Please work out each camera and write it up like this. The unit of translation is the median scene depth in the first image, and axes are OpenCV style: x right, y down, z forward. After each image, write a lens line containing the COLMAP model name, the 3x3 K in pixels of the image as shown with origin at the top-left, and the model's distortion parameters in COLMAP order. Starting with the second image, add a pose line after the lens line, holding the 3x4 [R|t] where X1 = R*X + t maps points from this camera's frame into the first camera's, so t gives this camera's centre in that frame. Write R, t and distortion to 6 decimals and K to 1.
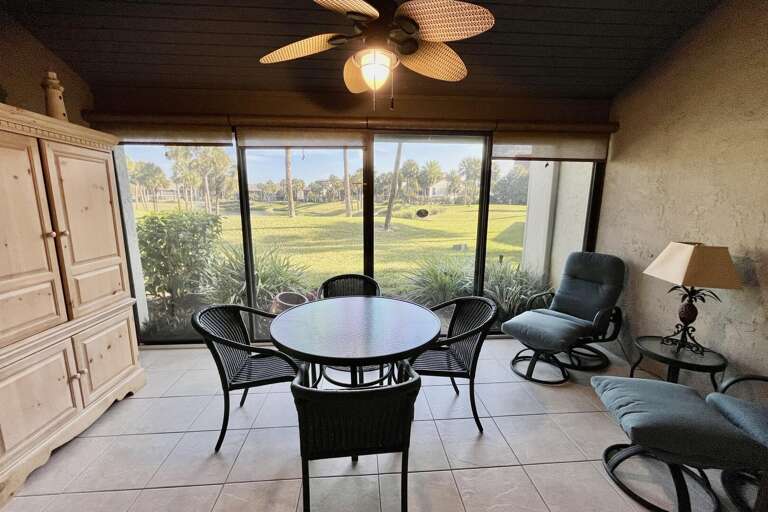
lens RADIAL K [[311.6, 0, 383.2], [0, 311.6, 257.1], [0, 0, 1]] dist [-0.002873, -0.000252]
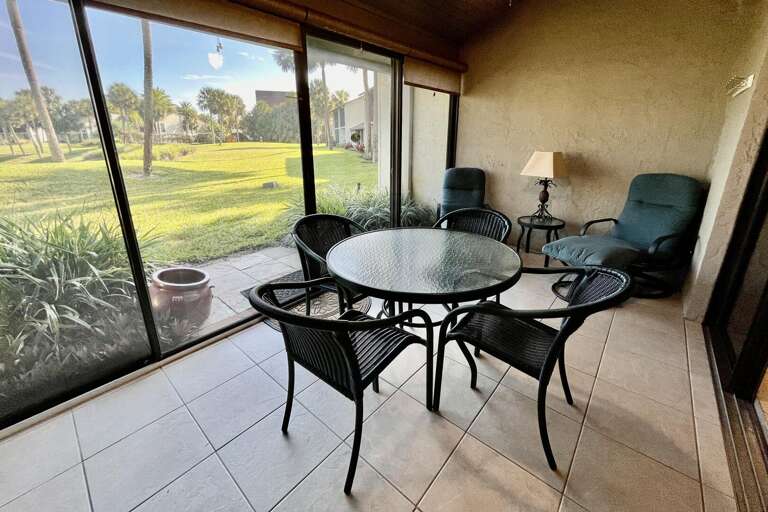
lens RADIAL K [[312.2, 0, 384.7], [0, 312.2, 226.7], [0, 0, 1]] dist [-0.001042, -0.000081]
pose [[0.718502, -0.198787, 0.666512, -0.477383], [0.134229, 0.979903, 0.147557, -0.008438], [-0.682450, -0.016555, 0.730745, 0.269250]]
